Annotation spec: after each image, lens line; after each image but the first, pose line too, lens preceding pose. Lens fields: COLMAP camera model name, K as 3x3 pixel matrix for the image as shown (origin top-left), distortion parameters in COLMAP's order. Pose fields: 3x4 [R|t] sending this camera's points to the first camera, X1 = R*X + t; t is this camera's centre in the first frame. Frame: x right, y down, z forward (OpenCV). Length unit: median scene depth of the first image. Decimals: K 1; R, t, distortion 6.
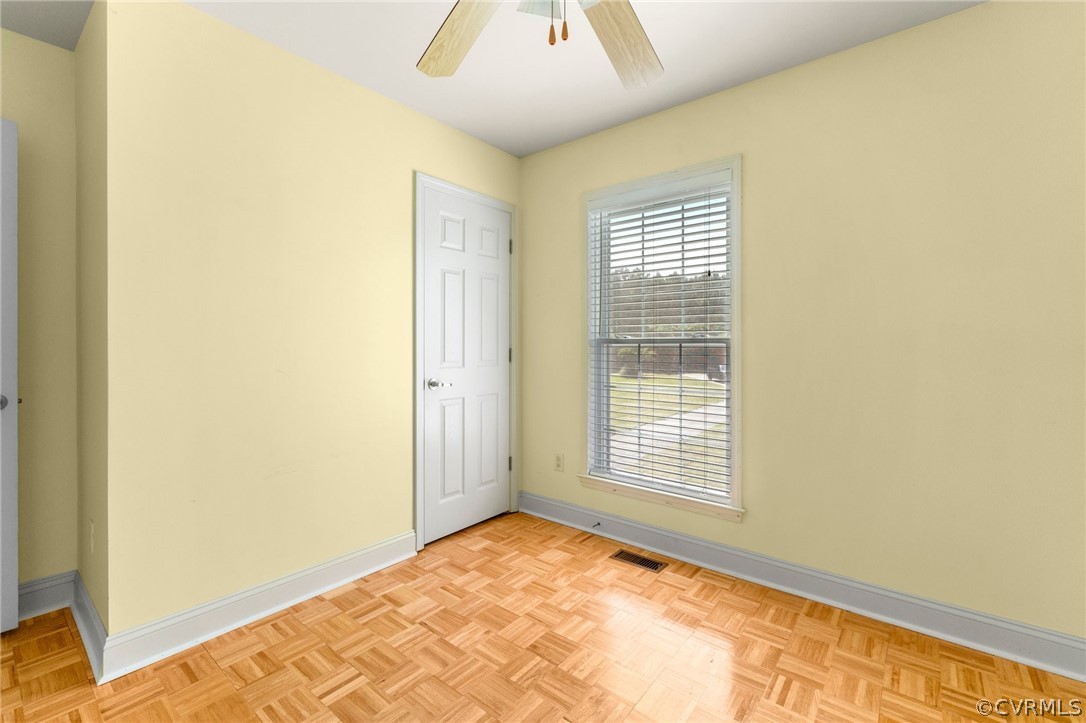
lens RADIAL K [[467.3, 0, 542.7], [0, 467.3, 351.7], [0, 0, 1]] dist [-0.005140, 0.001398]
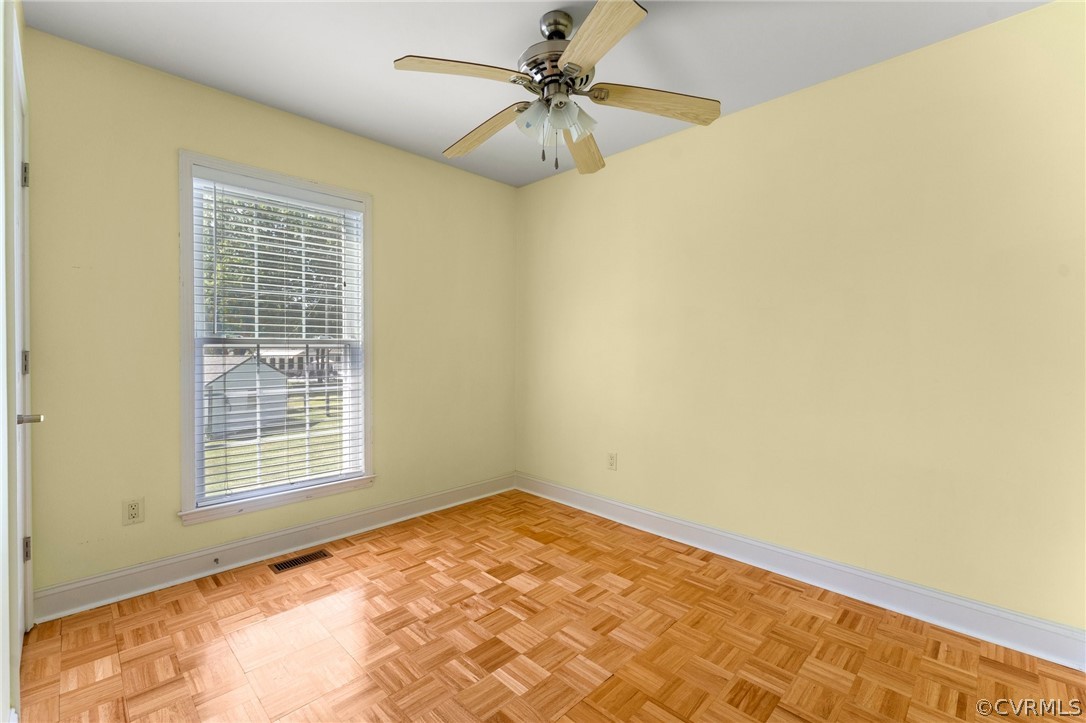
lens RADIAL K [[467.3, 0, 543.1], [0, 467.3, 360.8], [0, 0, 1]] dist [-0.005140, 0.001398]
pose [[0.098709, -0.031087, 0.994631, -0.740650], [0.011974, 0.999477, 0.030050, -0.006205], [-0.995044, 0.008943, 0.099030, 0.387492]]
